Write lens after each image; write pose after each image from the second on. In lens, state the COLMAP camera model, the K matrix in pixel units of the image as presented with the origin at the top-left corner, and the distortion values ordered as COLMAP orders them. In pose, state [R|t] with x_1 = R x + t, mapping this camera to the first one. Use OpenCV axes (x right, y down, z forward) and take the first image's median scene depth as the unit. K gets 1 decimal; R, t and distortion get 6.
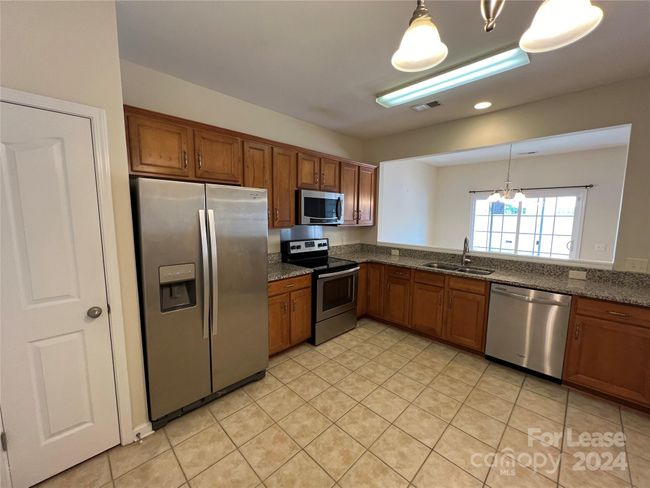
lens RADIAL K [[259.5, 0, 325.2], [0, 259.5, 243.8], [0, 0, 1]] dist [-0.001013, 0.000368]
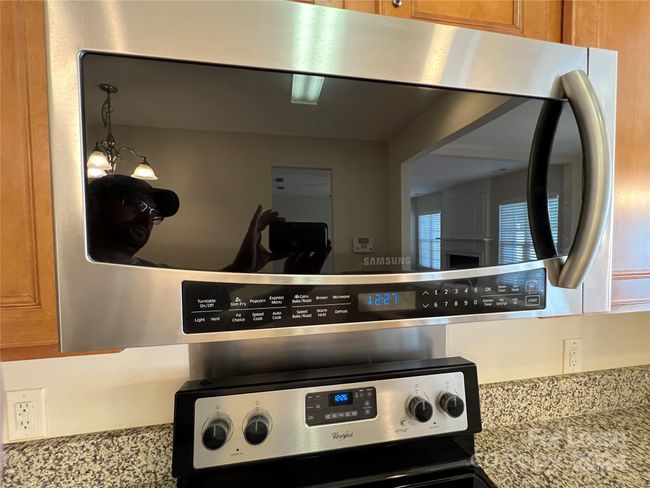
lens RADIAL K [[259.5, 0, 322.6], [0, 259.5, 242.3], [0, 0, 1]] dist [-0.001013, 0.000368]
pose [[0.817855, -0.005173, -0.575401, 0.048624], [-0.041239, 0.996861, -0.067579, -0.147387], [0.573944, 0.078999, 0.815075, 1.272777]]
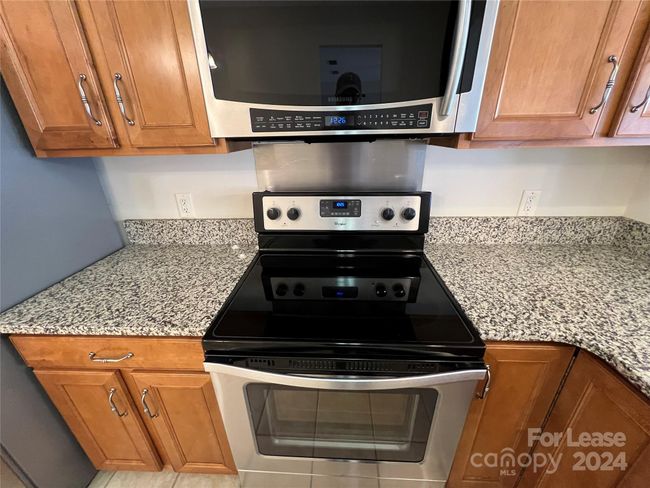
lens RADIAL K [[259.5, 0, 324.2], [0, 259.5, 241.9], [0, 0, 1]] dist [-0.000685, 0.000175]
pose [[0.670320, 0.260390, -0.694887, 0.234915], [-0.052994, 0.950821, 0.305173, -0.081554], [0.740178, -0.167738, 0.651153, 1.176391]]
